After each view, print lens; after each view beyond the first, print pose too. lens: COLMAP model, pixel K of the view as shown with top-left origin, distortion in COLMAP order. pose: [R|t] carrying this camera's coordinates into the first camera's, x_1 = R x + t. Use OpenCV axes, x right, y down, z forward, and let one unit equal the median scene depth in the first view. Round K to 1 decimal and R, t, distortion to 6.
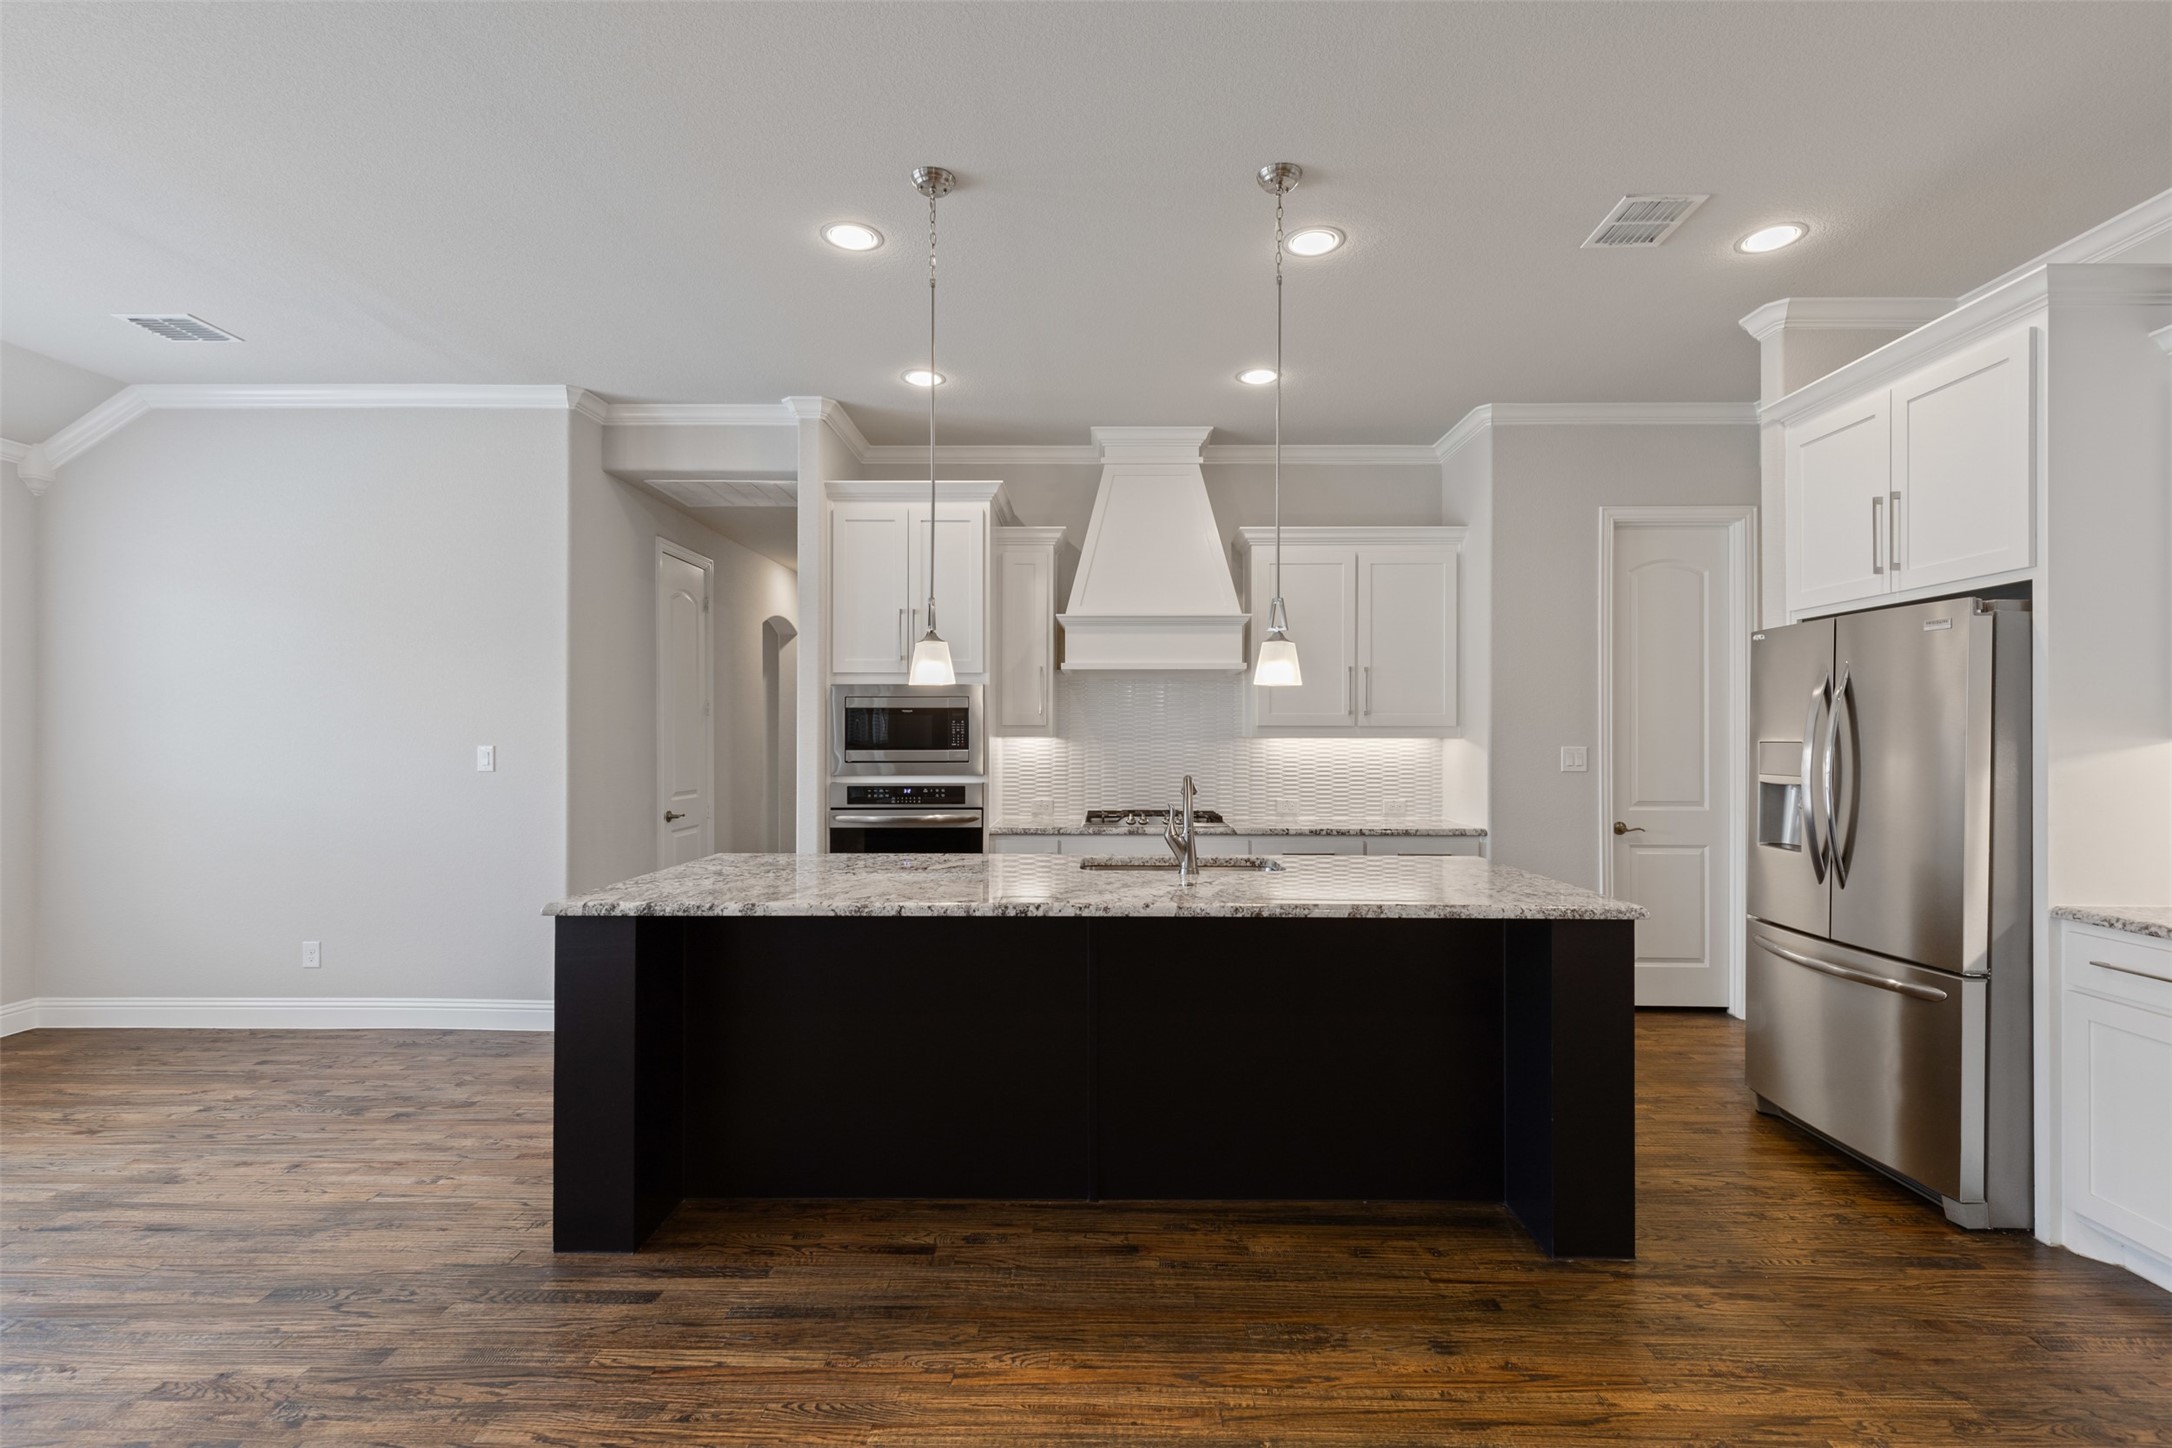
lens RADIAL K [[980.7, 0, 1098.2], [0, 980.7, 728.3], [0, 0, 1]] dist [0.007242, -0.003481]
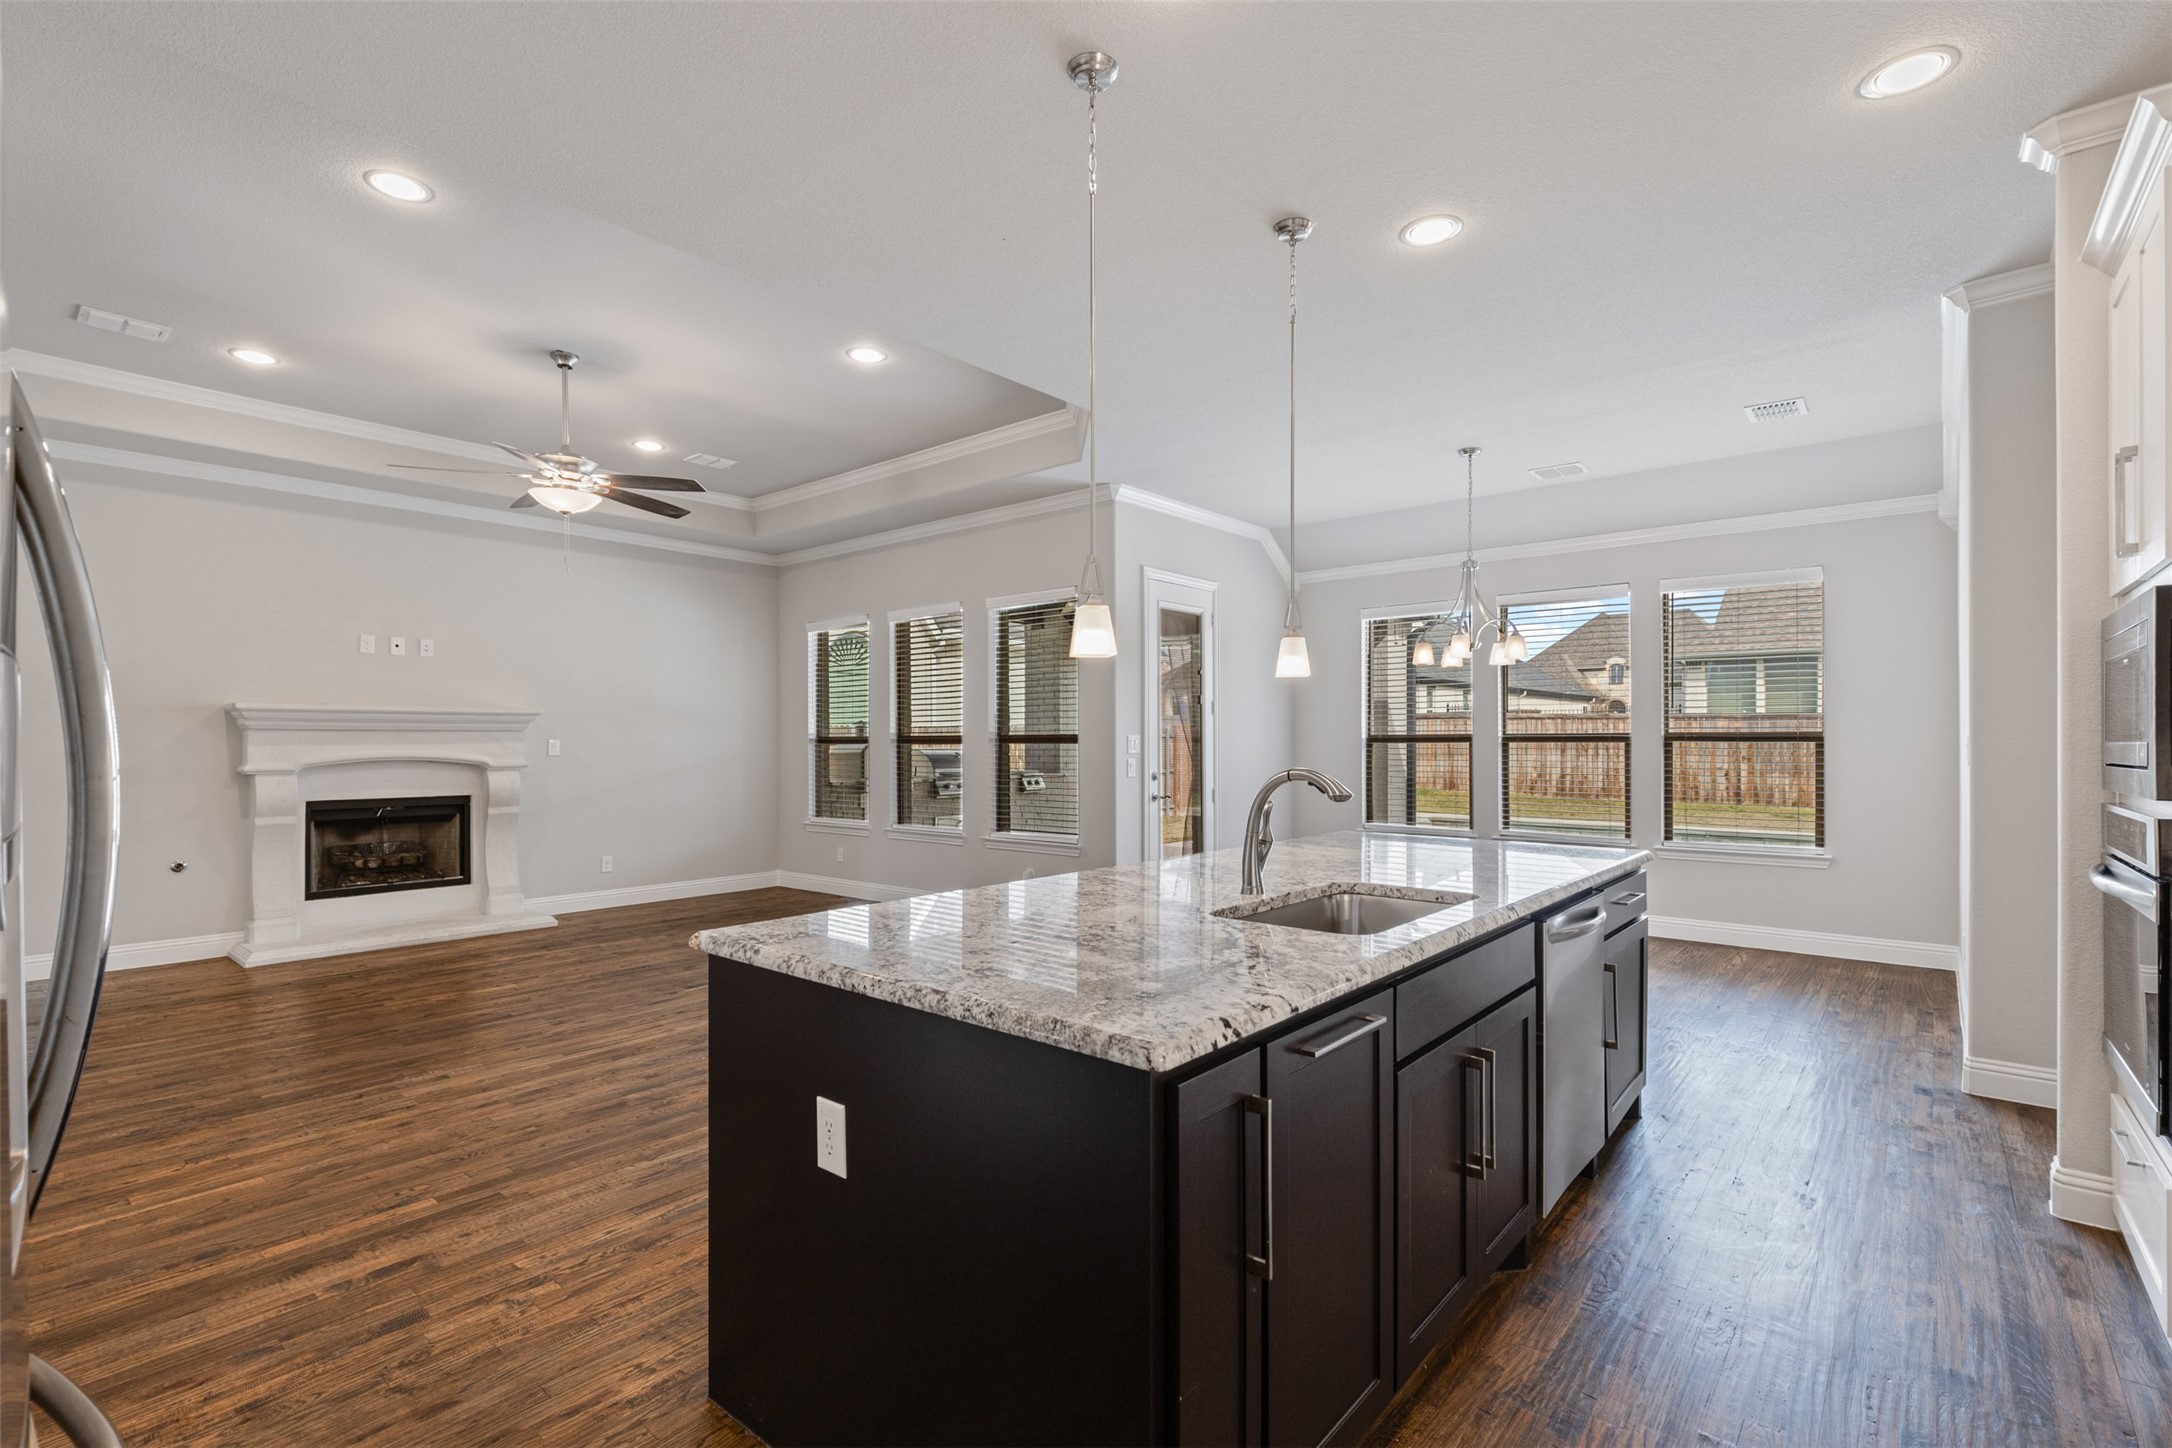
lens RADIAL K [[980.7, 0, 1090.9], [0, 980.7, 732.5], [0, 0, 1]] dist [0.007242, -0.003481]
pose [[-0.634855, -0.007656, -0.772594, 0.708275], [0.007450, 0.999844, -0.016030, 0.032003], [0.772596, -0.015932, -0.634699, 1.279924]]
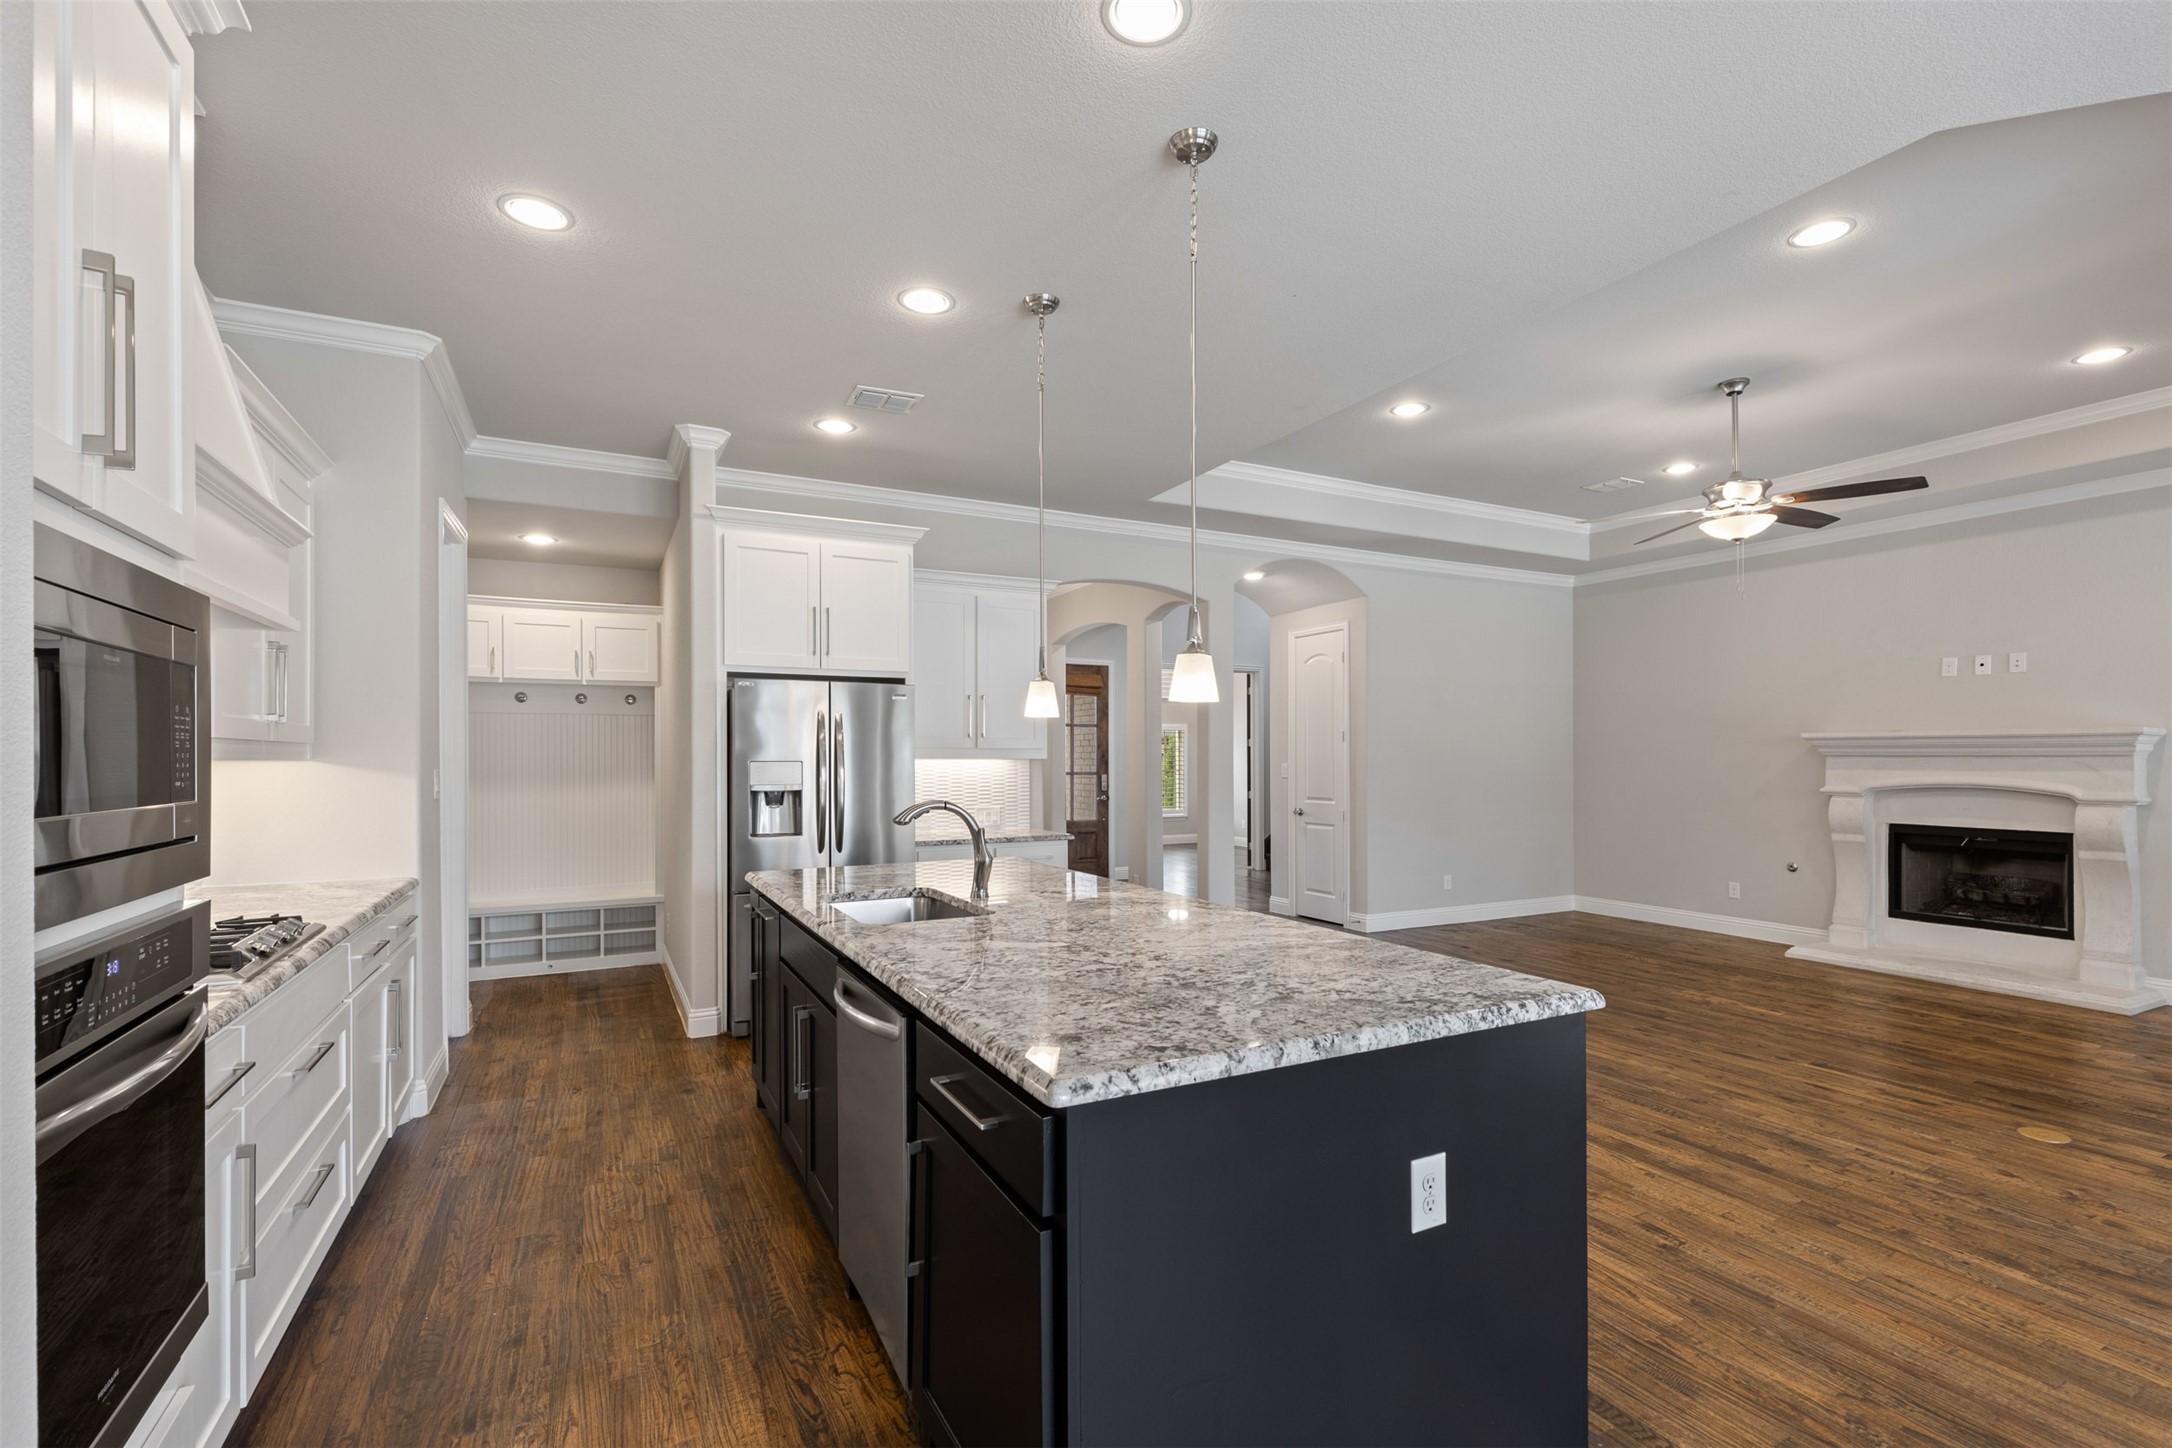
lens RADIAL K [[980.7, 0, 1090.7], [0, 980.7, 750.2], [0, 0, 1]] dist [0.007242, -0.003481]
pose [[-0.468947, 0.004623, 0.883214, -0.772126], [-0.009155, 0.999907, -0.010095, 0.009308], [-0.883179, -0.012820, -0.468861, 1.269985]]
